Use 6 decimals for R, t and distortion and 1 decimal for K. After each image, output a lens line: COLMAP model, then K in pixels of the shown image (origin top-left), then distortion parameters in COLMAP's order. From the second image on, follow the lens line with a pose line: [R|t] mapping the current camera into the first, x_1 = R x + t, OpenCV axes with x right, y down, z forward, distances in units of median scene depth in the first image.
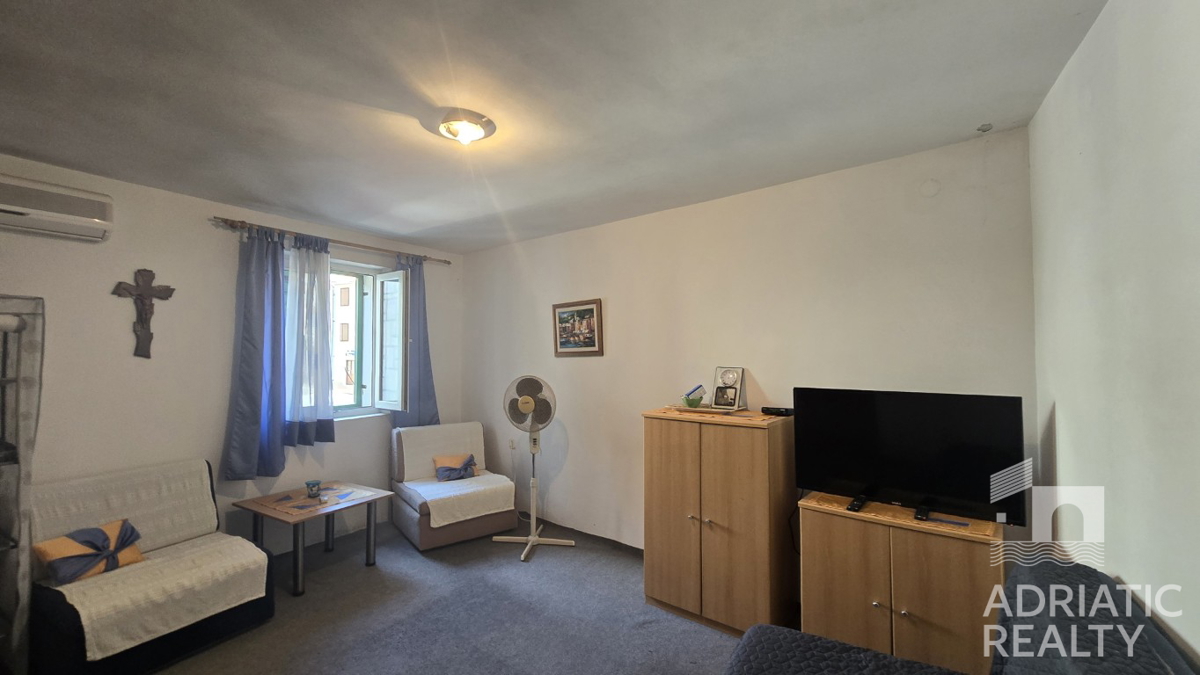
lens RADIAL K [[492.9, 0, 601.7], [0, 492.9, 340.2], [0, 0, 1]] dist [-0.007183, 0.001545]
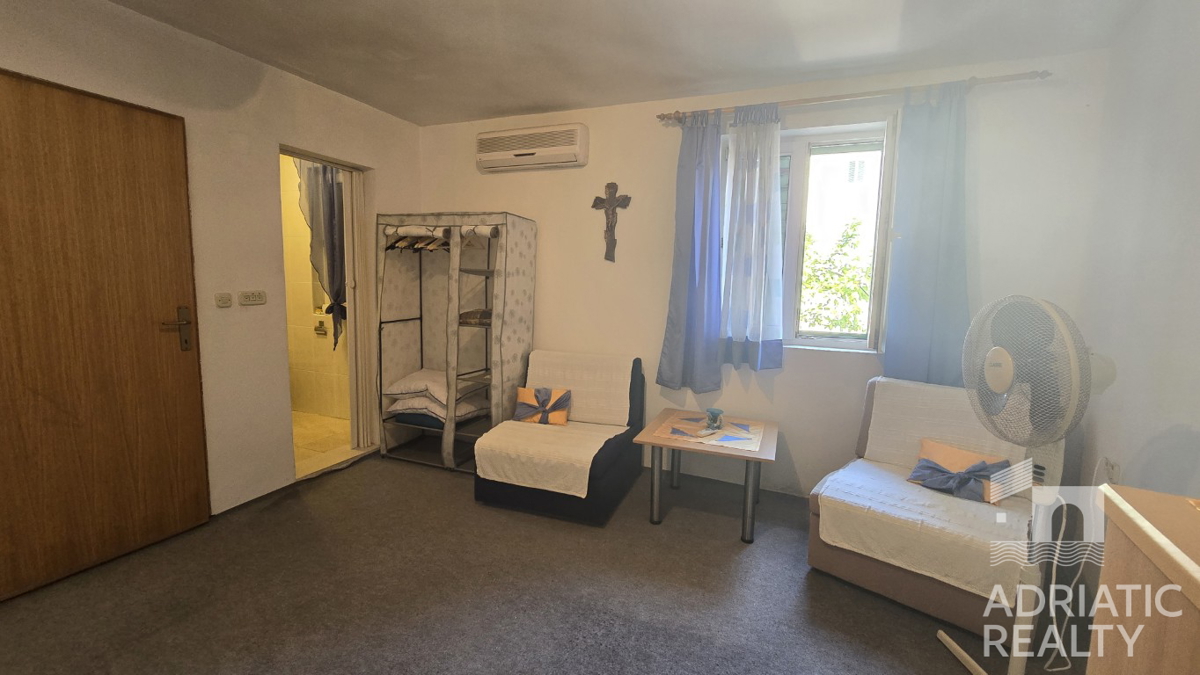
lens RADIAL K [[492.9, 0, 604.7], [0, 492.9, 332.7], [0, 0, 1]] dist [-0.007183, 0.001545]
pose [[0.154958, 0.112588, -0.981485, 0.218244], [0.003252, 0.993421, 0.114471, 0.068554], [0.987916, -0.020930, 0.153572, 0.783385]]
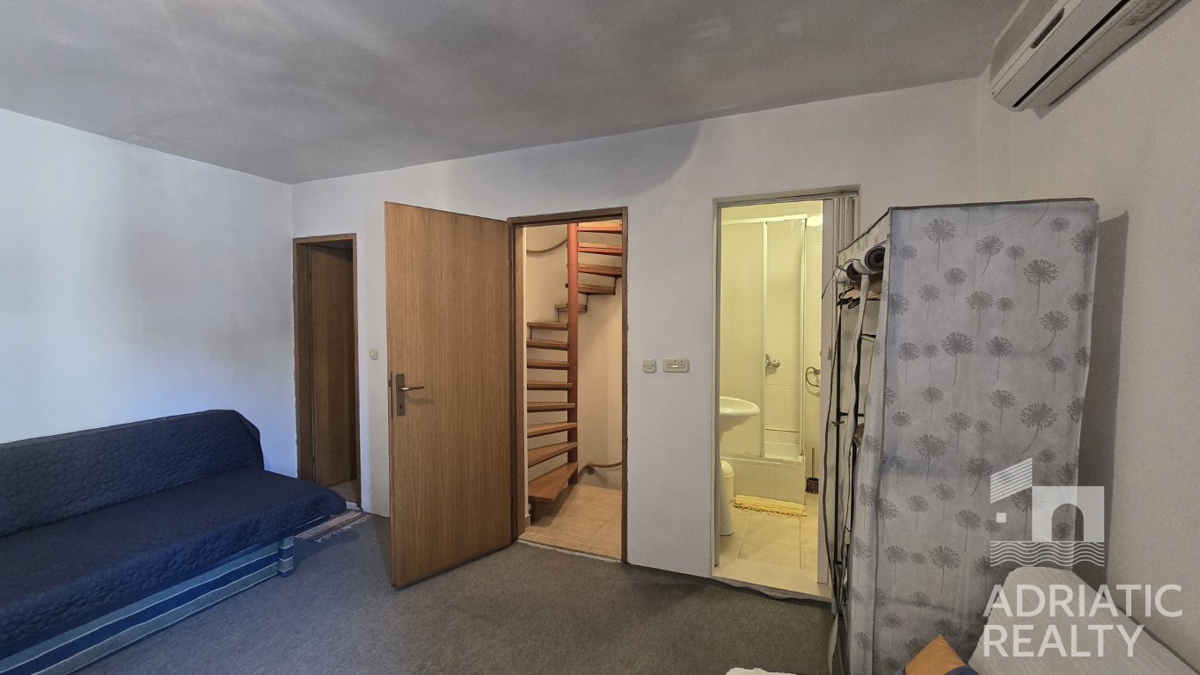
lens RADIAL K [[492.9, 0, 604.2], [0, 492.9, 337.5], [0, 0, 1]] dist [-0.007183, 0.001545]
pose [[-0.989894, 0.009856, -0.141464, -0.517687], [0.008458, 0.999909, 0.010480, 0.045499], [0.141554, 0.009178, -0.989888, 1.139212]]
